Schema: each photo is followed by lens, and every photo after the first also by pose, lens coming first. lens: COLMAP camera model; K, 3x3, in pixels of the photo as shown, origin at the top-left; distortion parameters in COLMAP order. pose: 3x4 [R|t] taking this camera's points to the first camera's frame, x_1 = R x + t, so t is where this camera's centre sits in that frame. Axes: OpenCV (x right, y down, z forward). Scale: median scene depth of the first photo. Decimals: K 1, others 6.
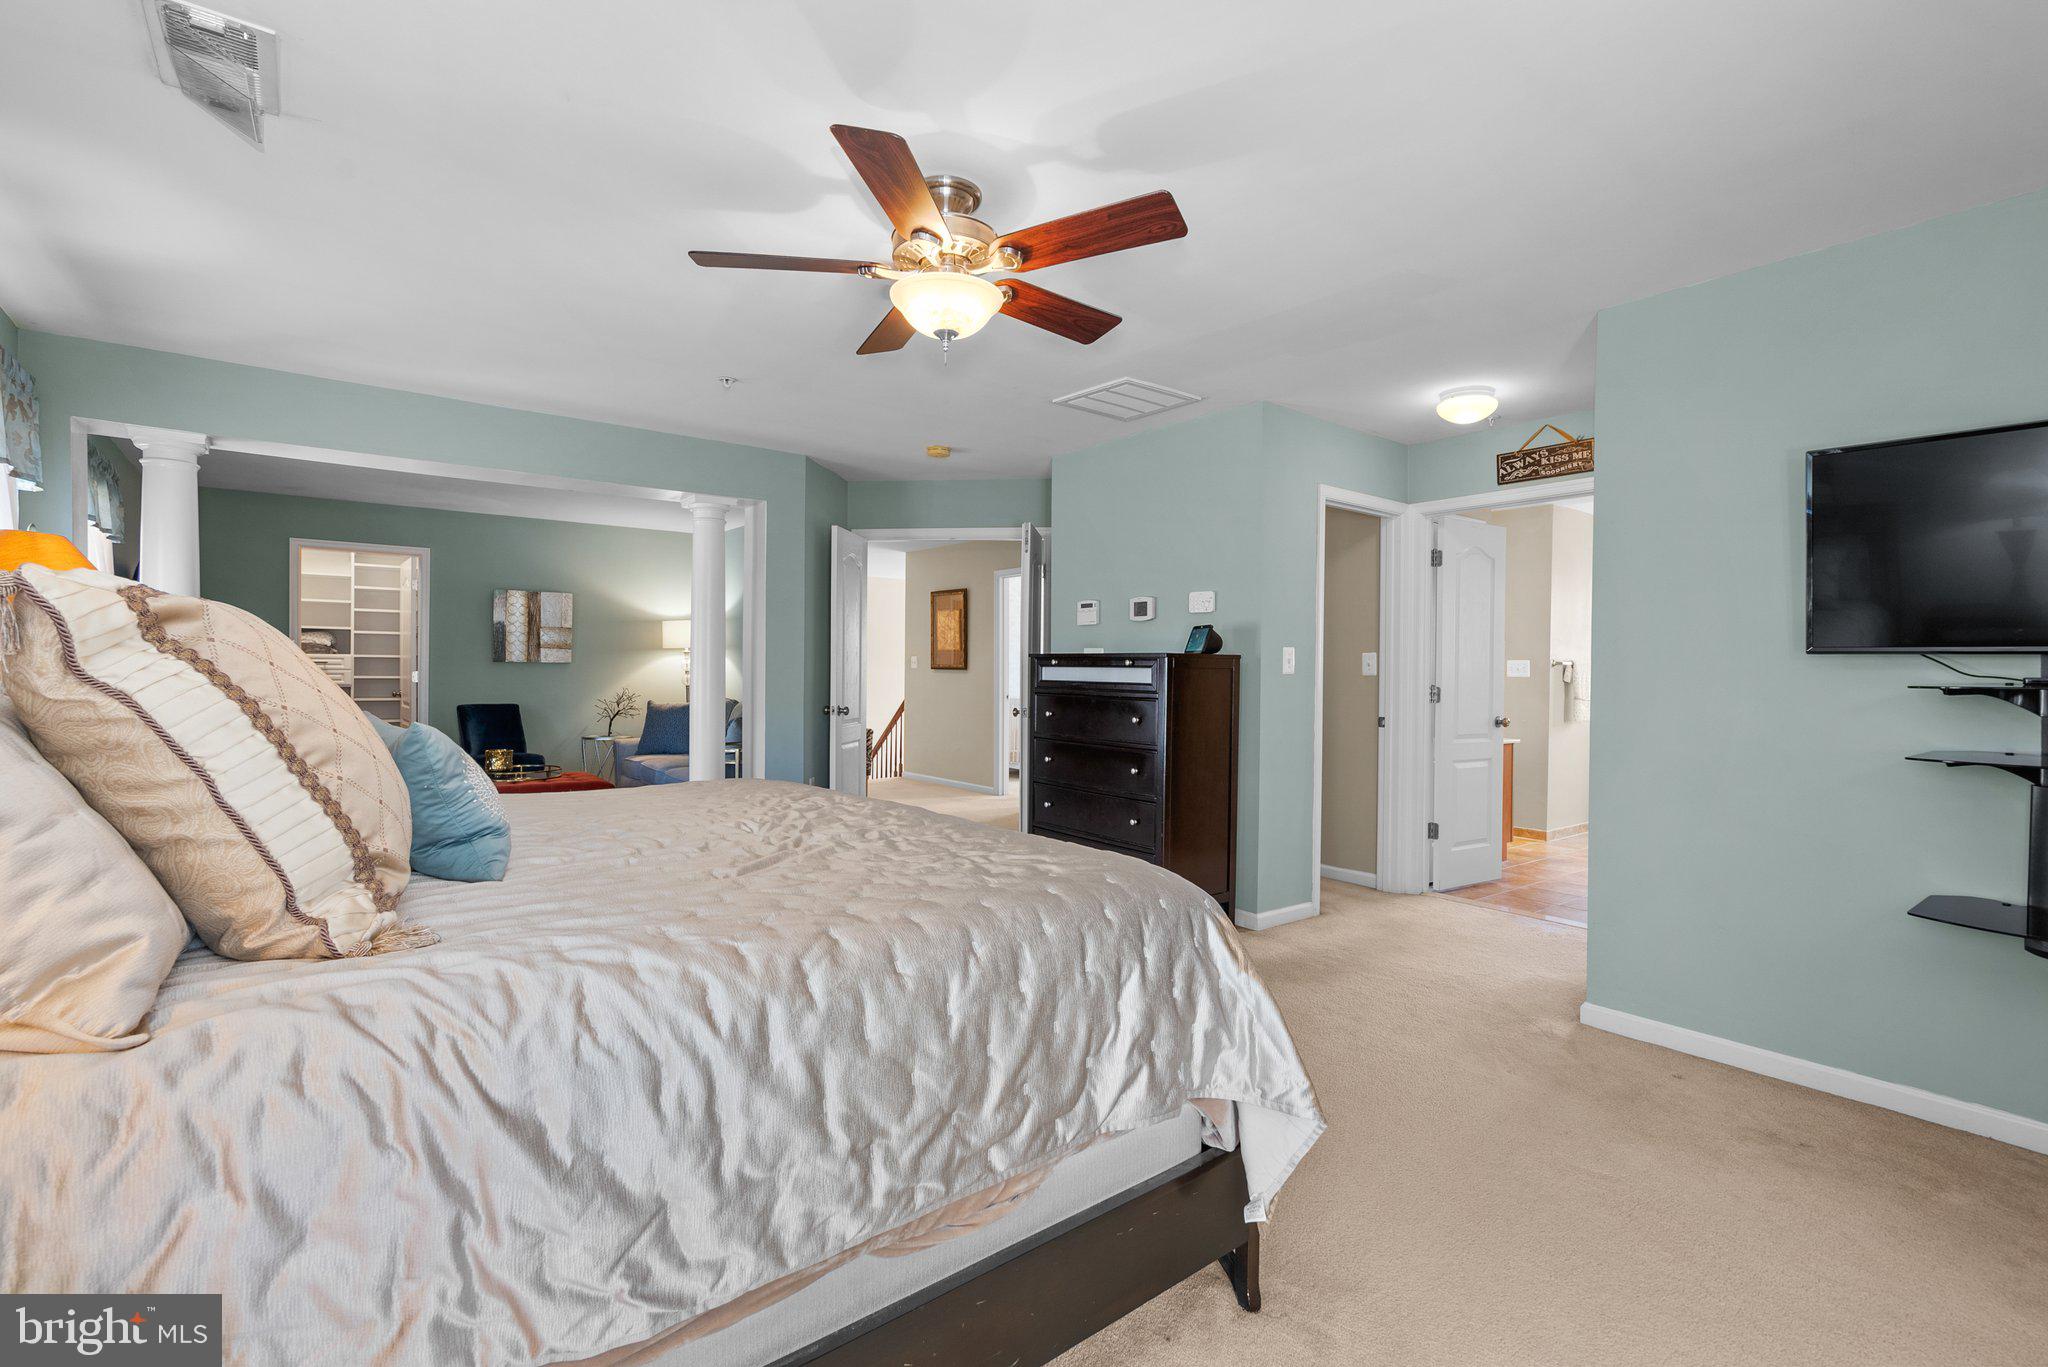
lens RADIAL K [[941.6, 0, 1026.1], [0, 941.6, 677.6], [0, 0, 1]] dist [-0.007730, 0.003673]
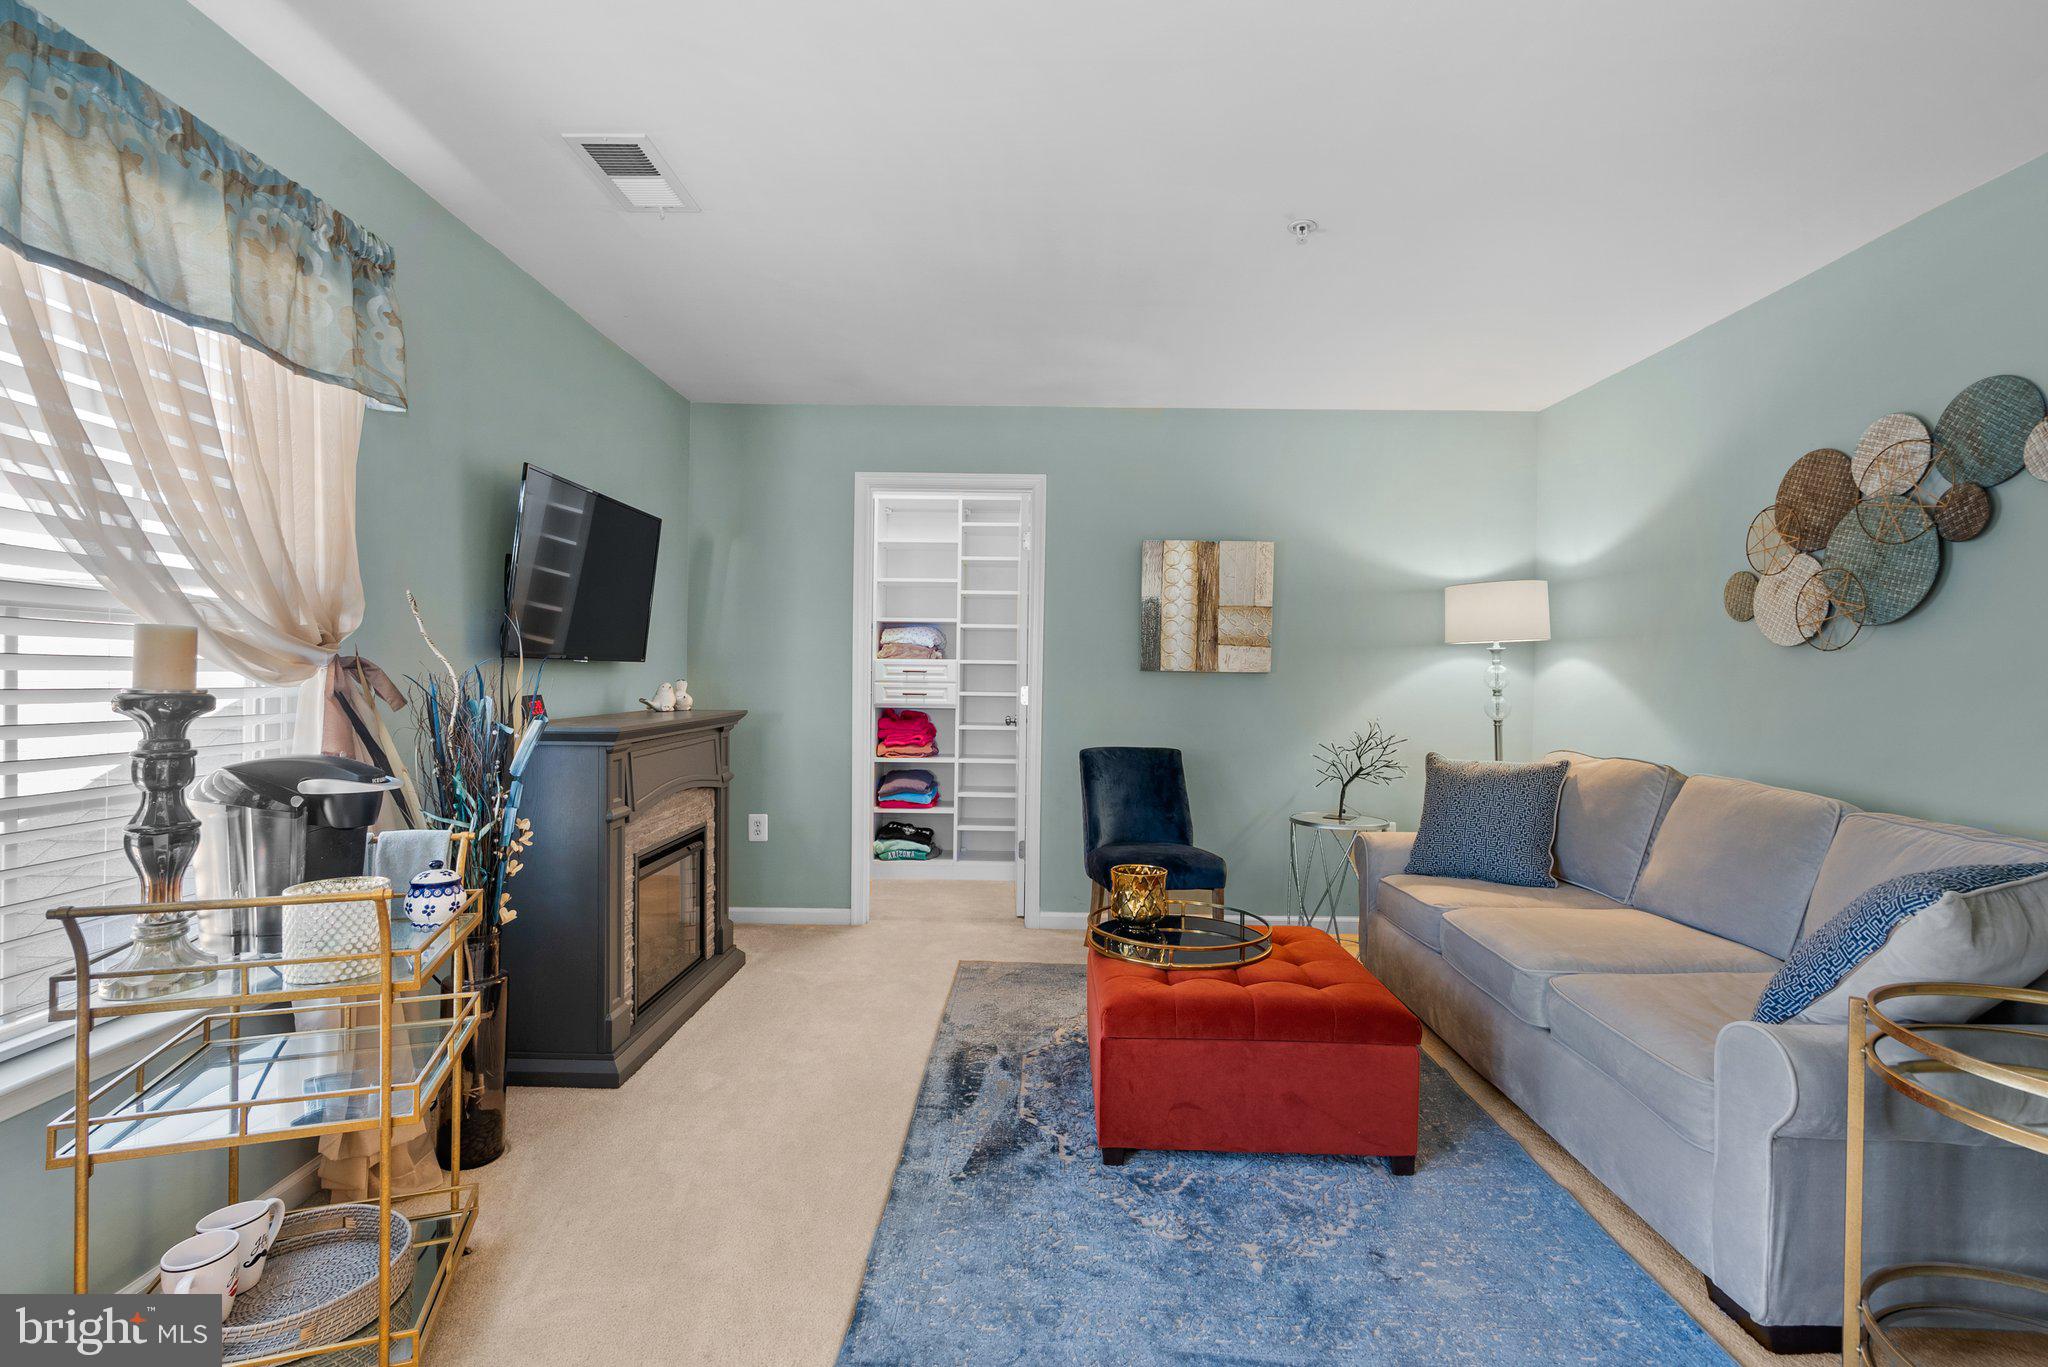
lens RADIAL K [[941.6, 0, 1025.7], [0, 941.6, 676.0], [0, 0, 1]] dist [-0.007730, 0.003673]
pose [[0.788673, 0.002440, -0.614809, -0.274577], [-0.009983, 0.999911, -0.008838, -0.007836], [0.614732, 0.013108, 0.788627, 0.511829]]
